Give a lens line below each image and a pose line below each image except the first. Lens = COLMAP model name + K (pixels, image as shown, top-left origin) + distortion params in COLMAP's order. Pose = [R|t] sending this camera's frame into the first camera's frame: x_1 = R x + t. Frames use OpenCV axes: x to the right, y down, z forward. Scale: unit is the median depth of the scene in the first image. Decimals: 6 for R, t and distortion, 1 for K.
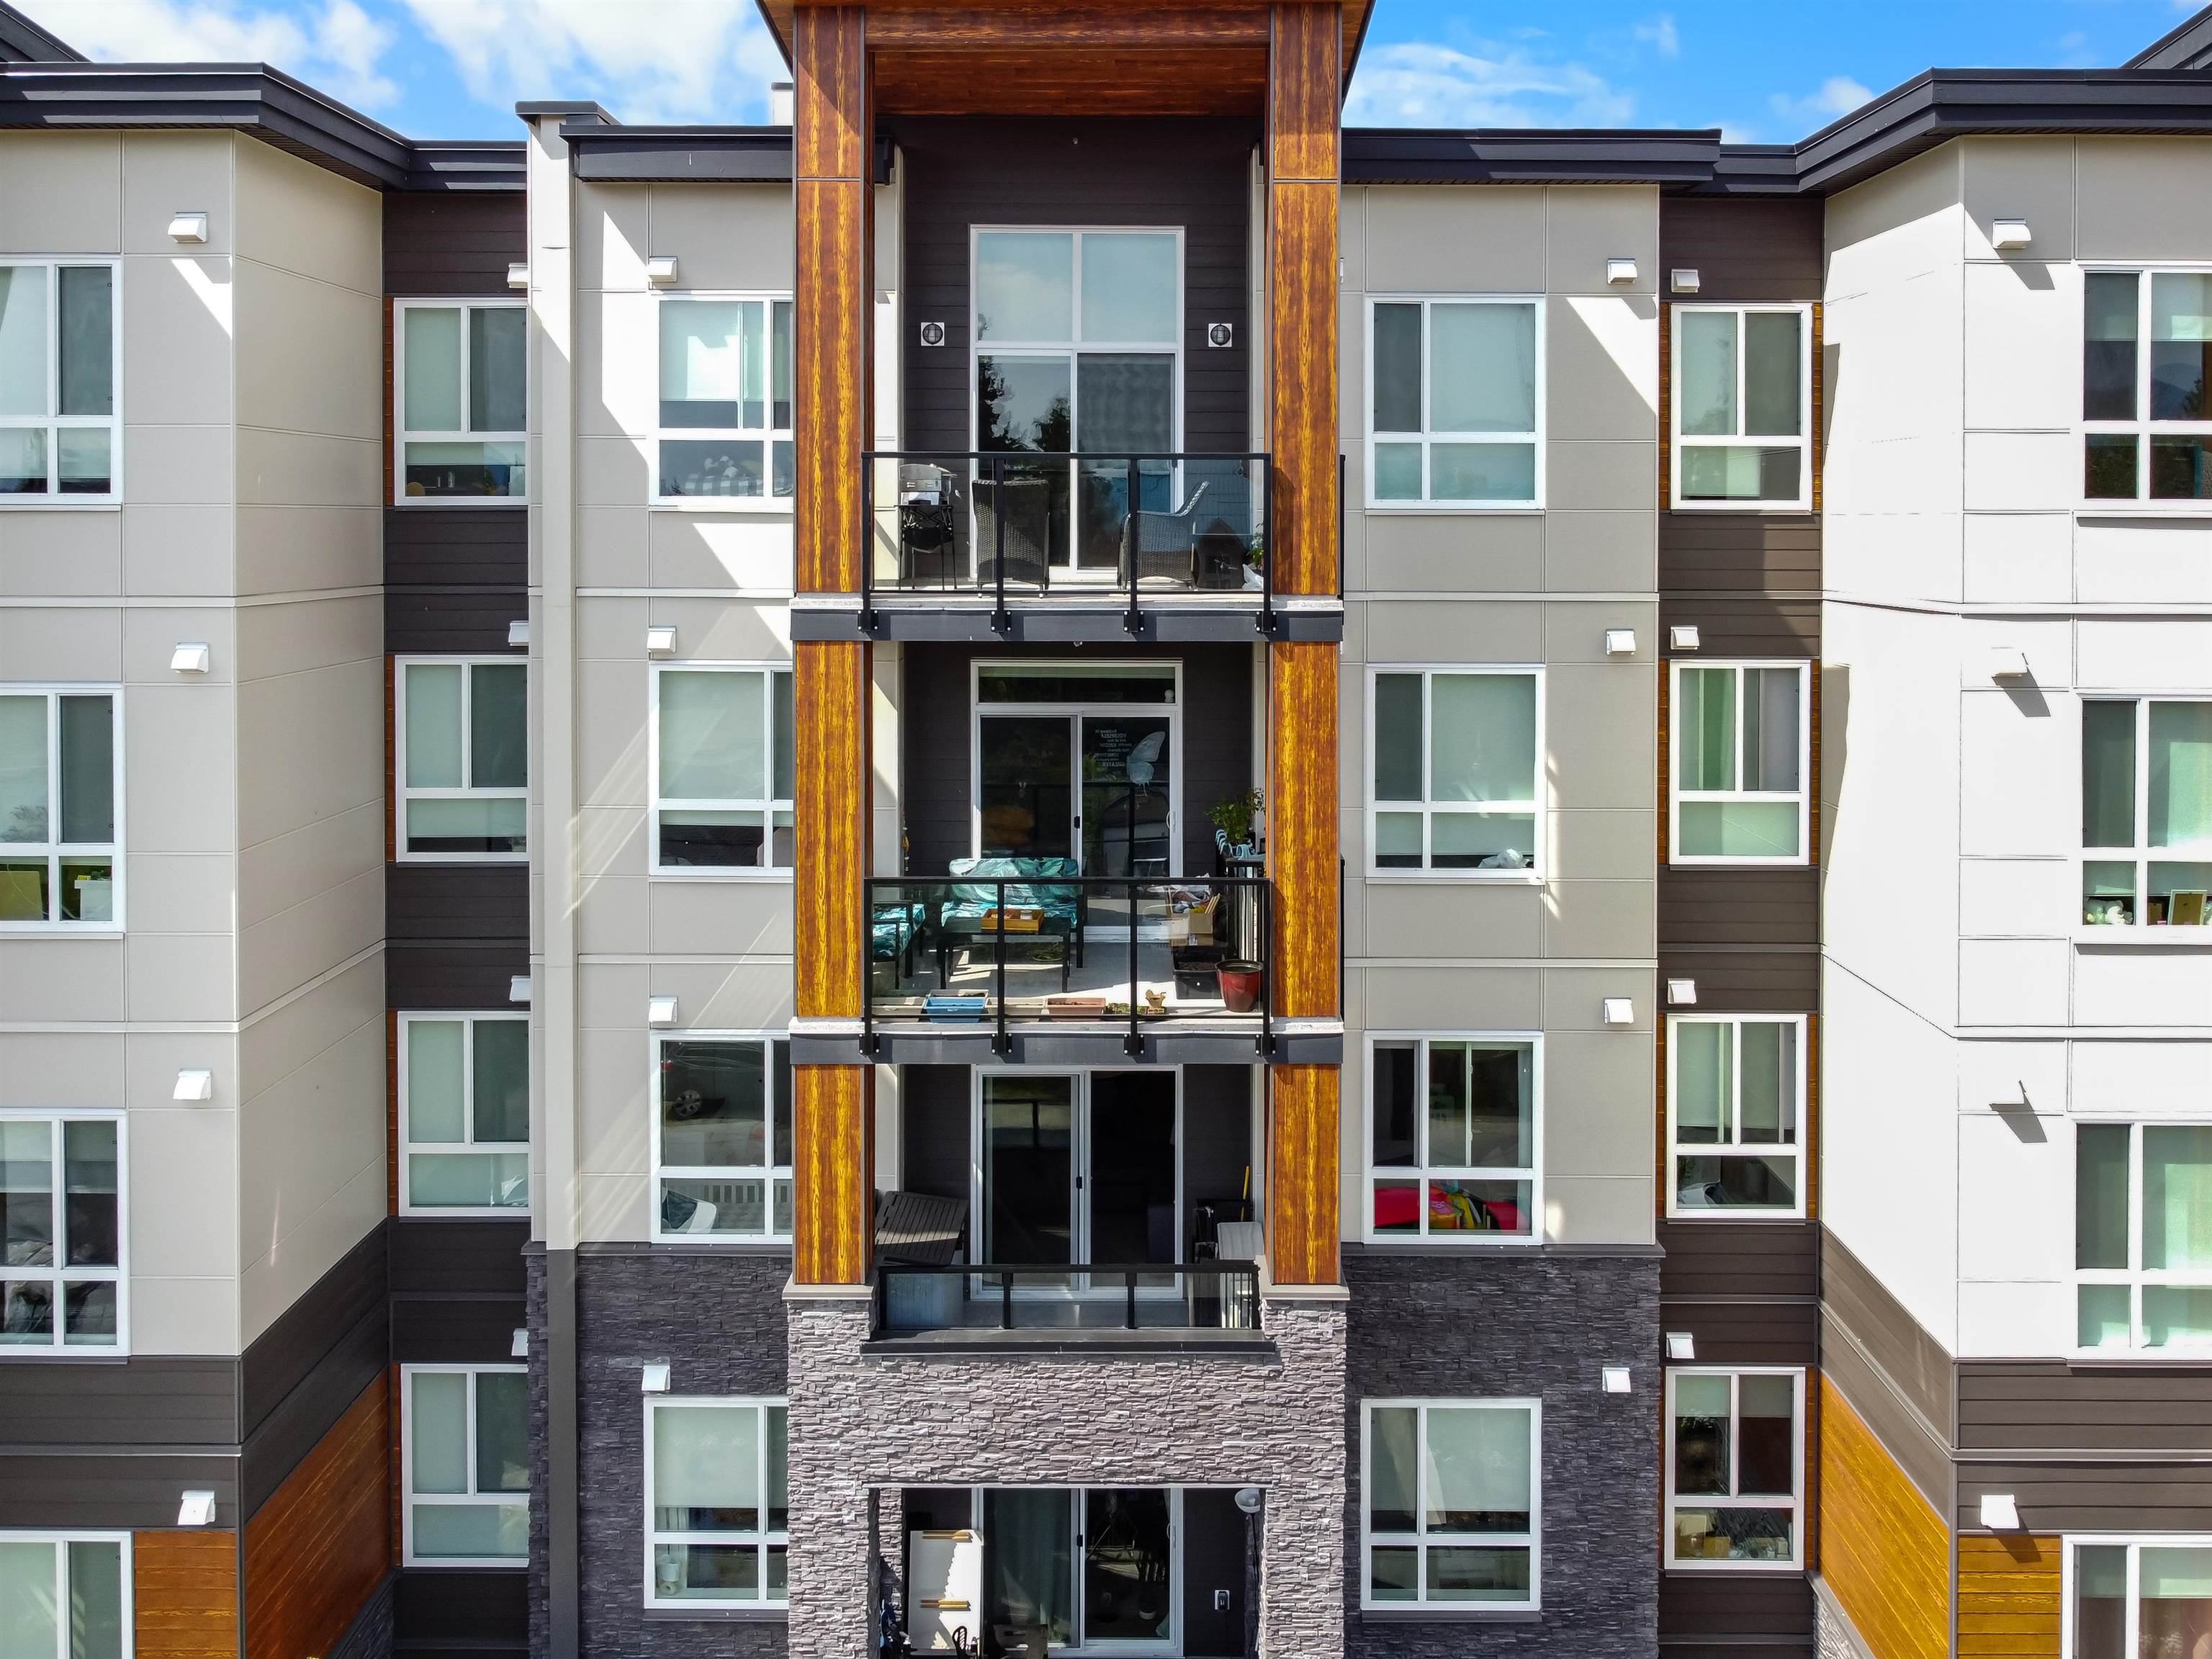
lens RADIAL K [[1223.2, 0, 1088.6], [0, 1223.2, 826.2], [0, 0, 1]] dist [0.001684, -0.001266]
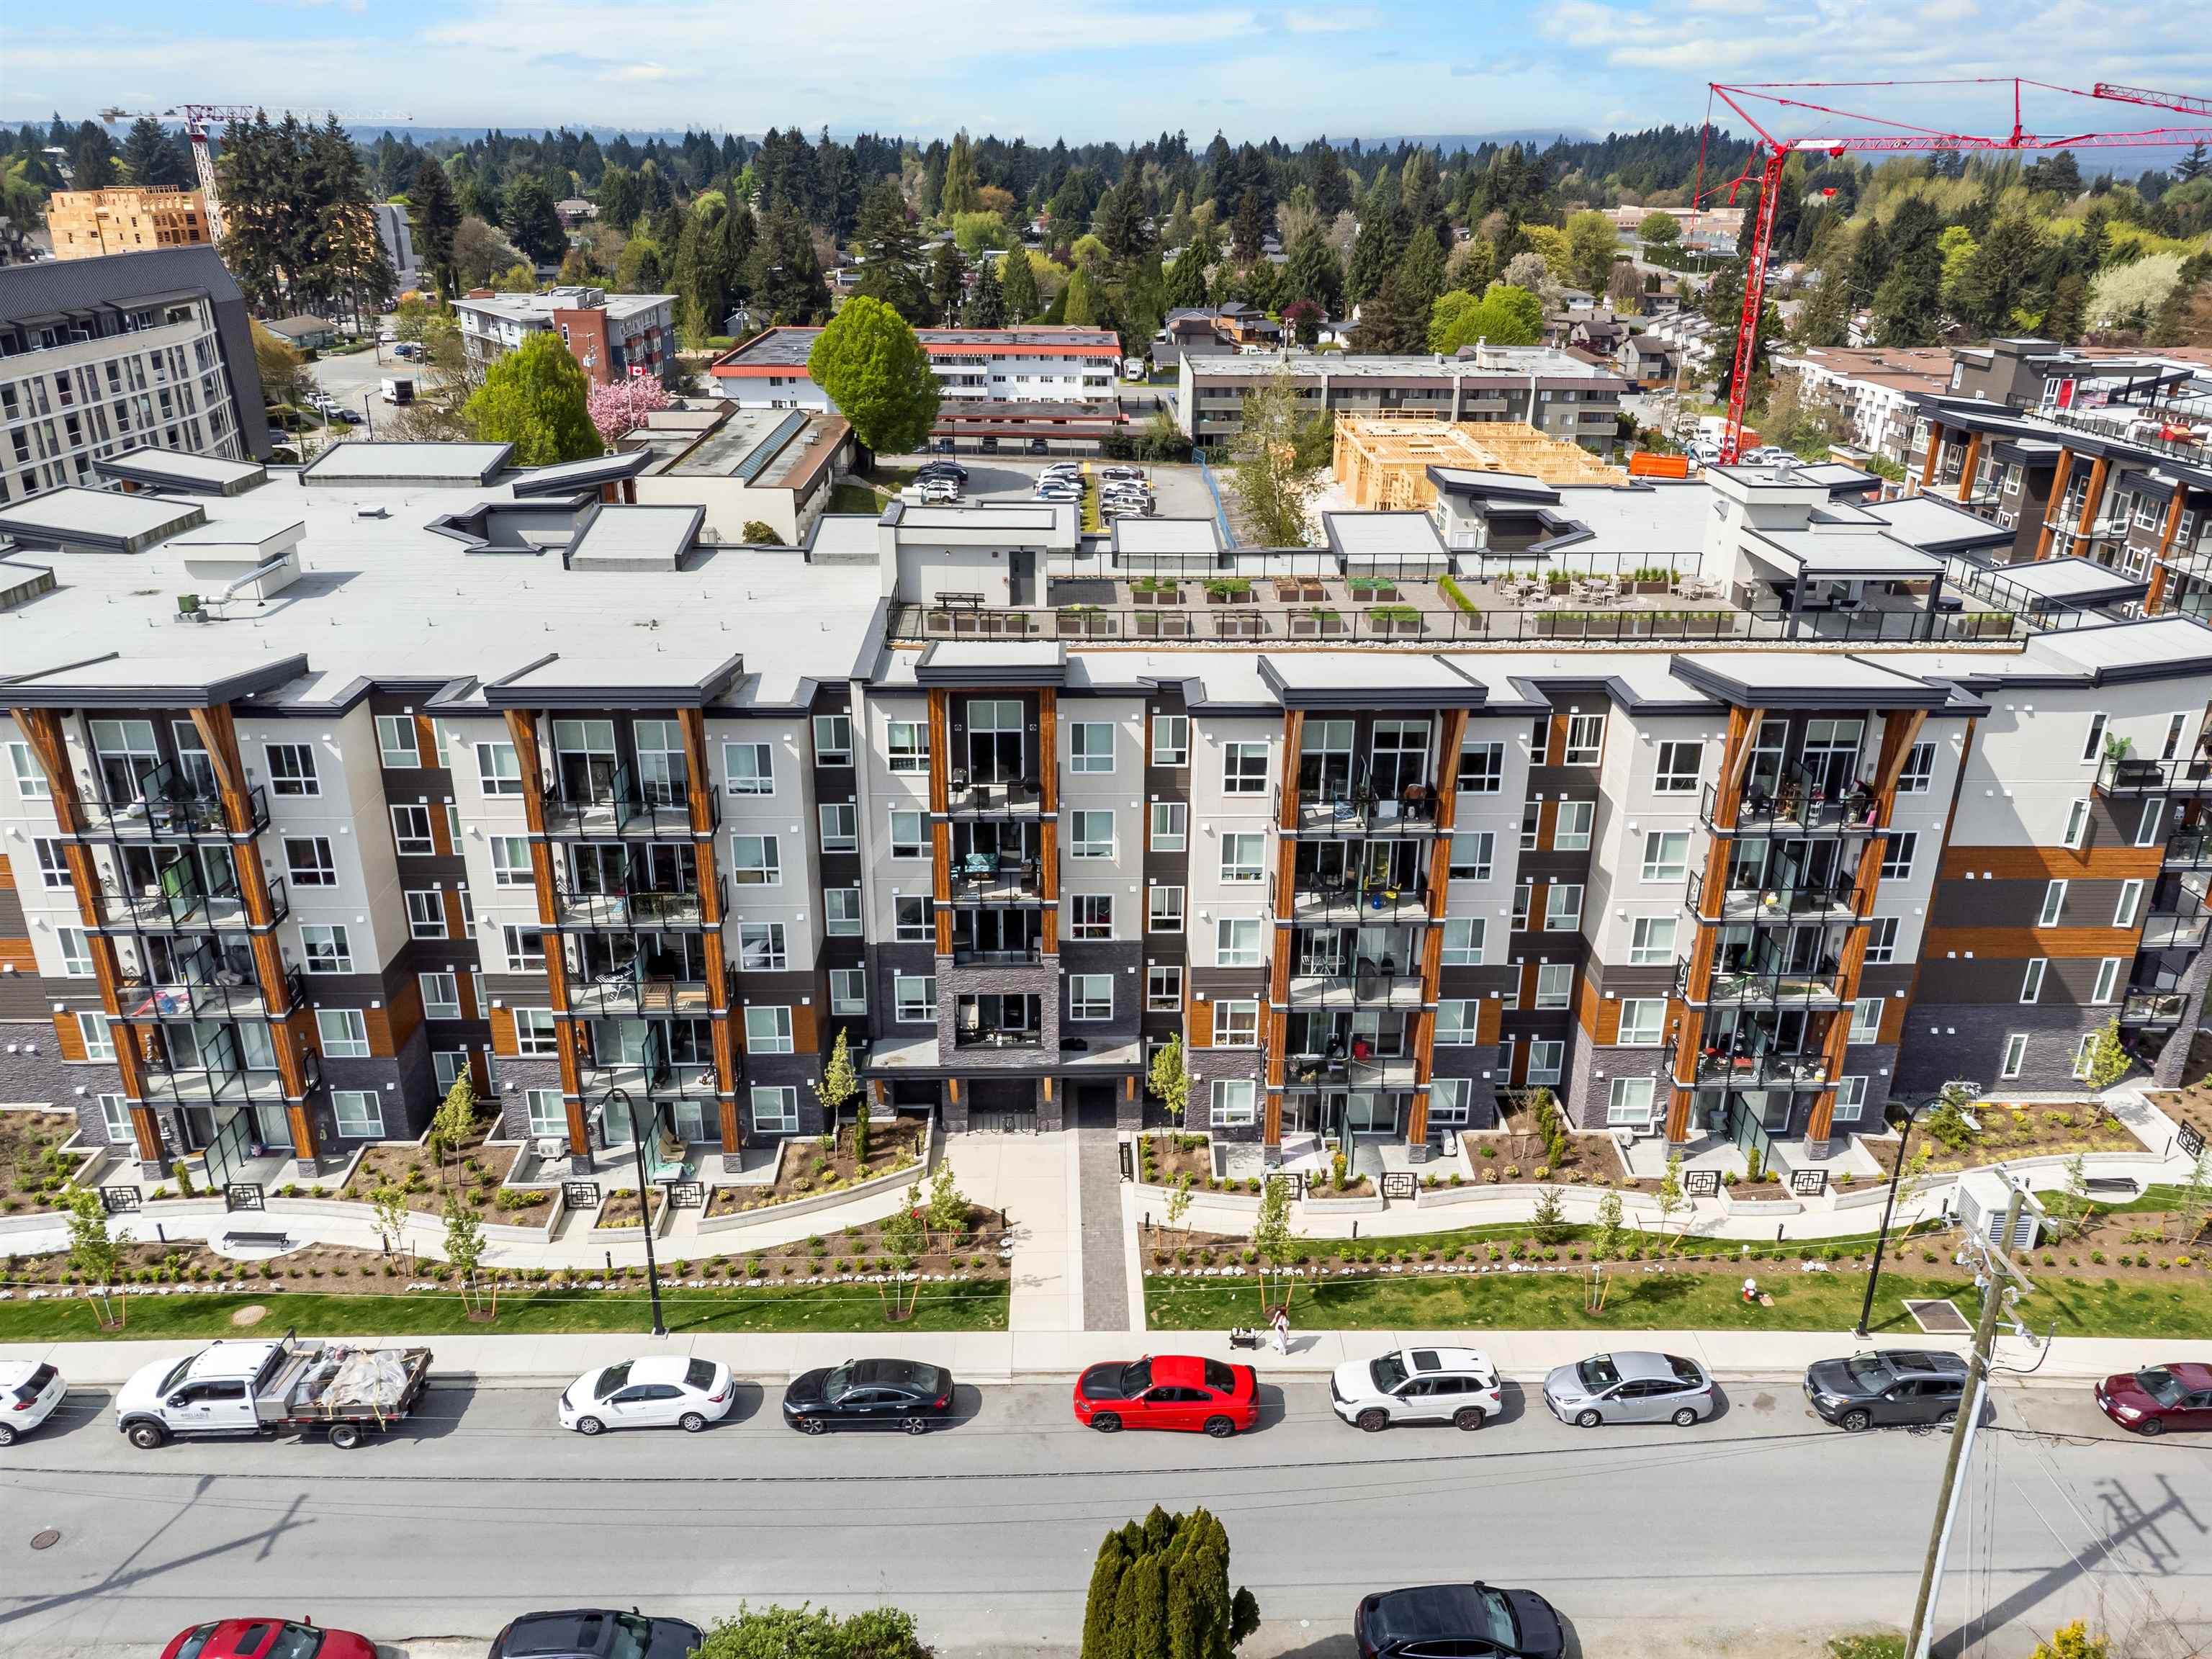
lens RADIAL K [[1624.2, 0, 1108.0], [0, 1624.2, 825.8], [0, 0, 1]] dist [0.000710, 0.000093]
pose [[0.999309, -0.008083, 0.036290, 0.157178], [-0.005988, 0.928347, 0.371667, -2.039468], [-0.036694, -0.371628, 0.927656, -3.907574]]
